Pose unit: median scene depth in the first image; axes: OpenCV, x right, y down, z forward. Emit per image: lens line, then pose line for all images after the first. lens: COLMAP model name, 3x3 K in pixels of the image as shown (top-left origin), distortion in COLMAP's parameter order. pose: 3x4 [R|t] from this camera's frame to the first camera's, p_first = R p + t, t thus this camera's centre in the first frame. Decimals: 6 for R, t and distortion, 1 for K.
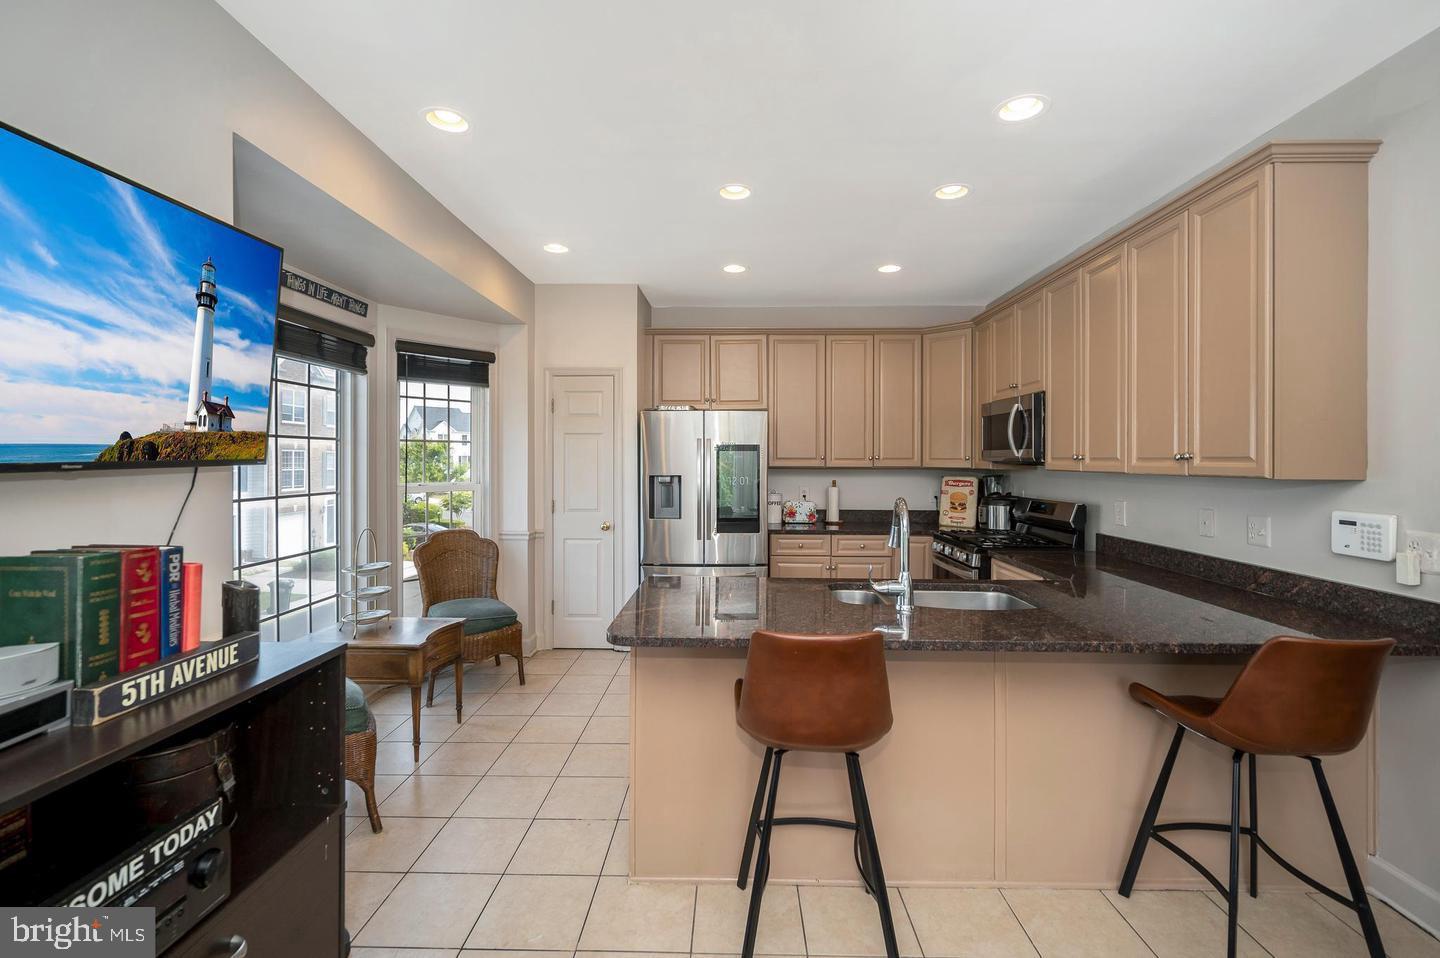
lens RADIAL K [[650.2, 0, 727.5], [0, 650.2, 460.3], [0, 0, 1]] dist [0.002186, 0.000533]
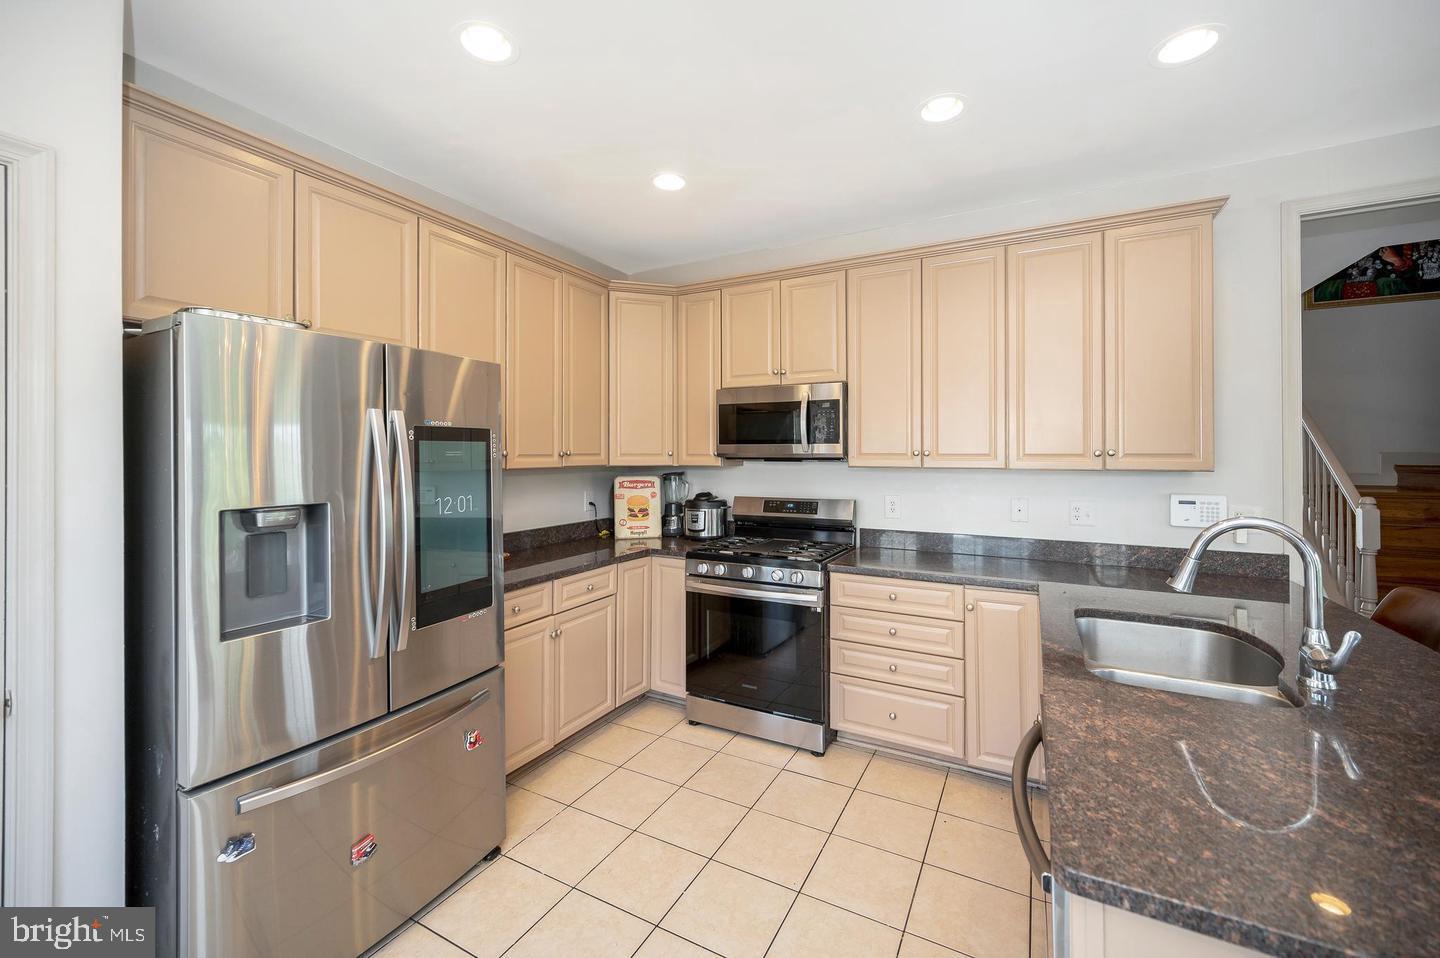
lens RADIAL K [[584.7, 0, 727.5], [0, 584.7, 451.9], [0, 0, 1]] dist [0.002694, -0.000856]
pose [[0.458639, 0.002114, 0.888620, -0.288486], [0.002505, 0.999990, -0.003672, -0.002423], [-0.888619, 0.003910, 0.458629, 0.692884]]
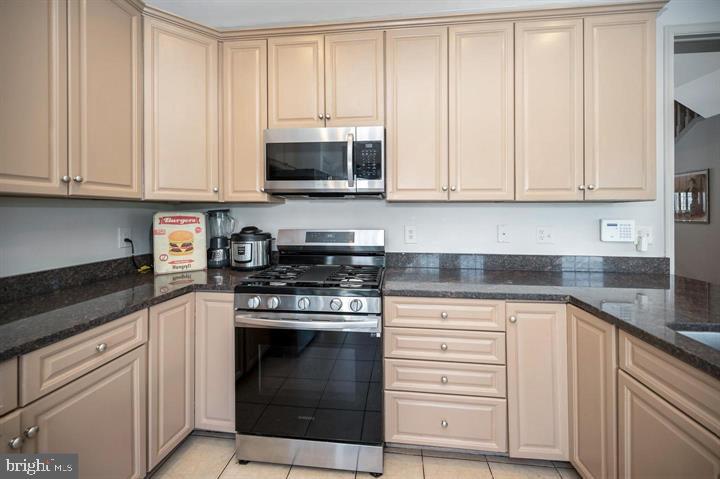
lens RADIAL K [[292.3, 0, 362.7], [0, 292.3, 215.9], [0, 0, 1]] dist [0.002694, -0.000856]
pose [[0.104766, -0.012244, 0.994422, 0.007601], [0.002003, 0.999925, 0.012100, 0.031455], [-0.994495, 0.000724, 0.104782, 0.886579]]
